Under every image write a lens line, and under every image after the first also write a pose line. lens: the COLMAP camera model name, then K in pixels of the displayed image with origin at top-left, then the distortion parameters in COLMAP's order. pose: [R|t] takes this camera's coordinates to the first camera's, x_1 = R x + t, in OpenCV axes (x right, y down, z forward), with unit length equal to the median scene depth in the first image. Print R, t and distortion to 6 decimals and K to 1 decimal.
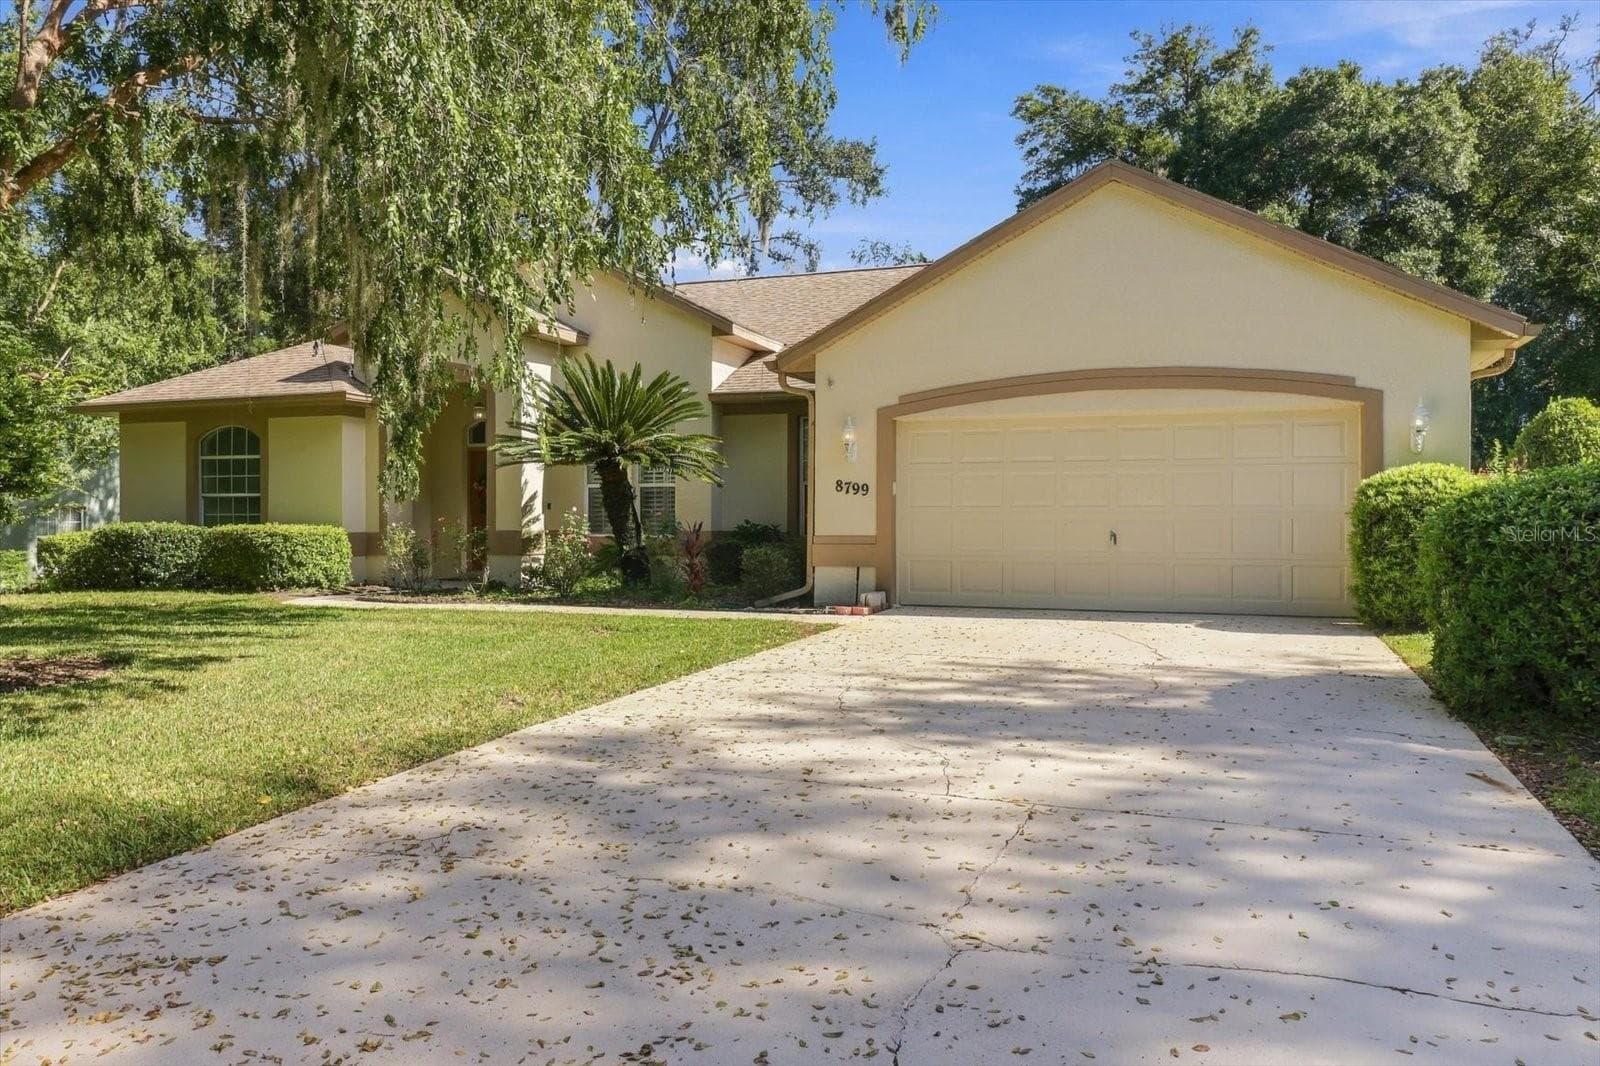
lens RADIAL K [[1181.0, 0, 799.2], [0, 1181.0, 536.7], [0, 0, 1]] dist [-0.011260, 0.004457]
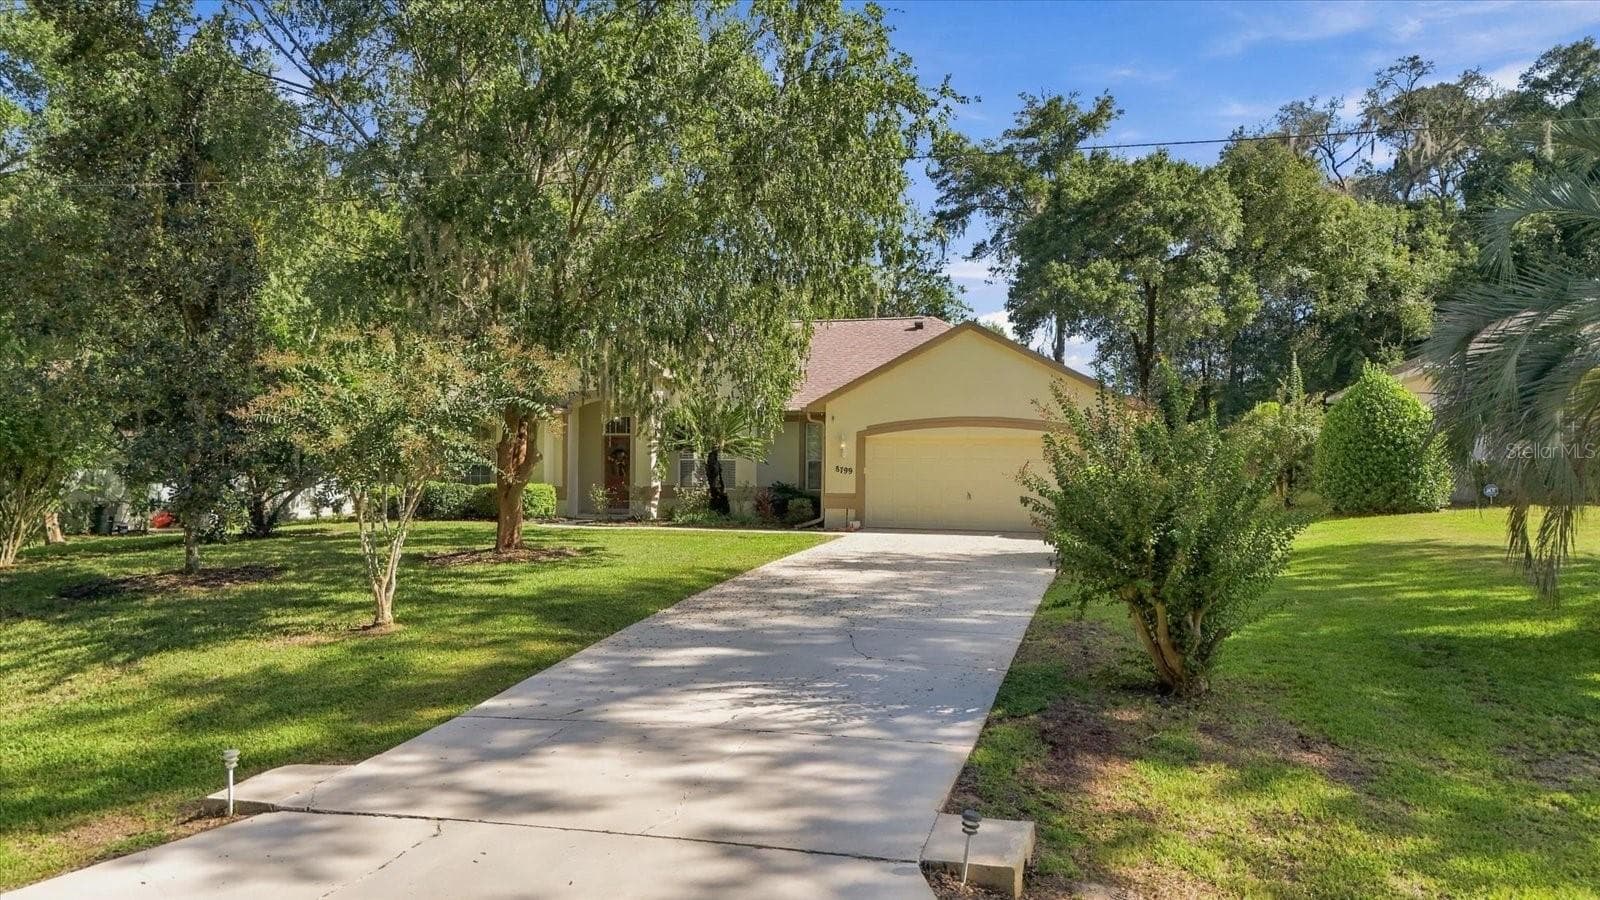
lens RADIAL K [[1172.4, 0, 802.3], [0, 1172.4, 451.9], [0, 0, 1]] dist [0.012555, -0.002017]
pose [[0.997680, 0.004778, 0.067908, -0.069667], [-0.003910, 0.999909, -0.012916, -0.019637], [-0.067964, 0.012621, 0.997608, -0.429870]]
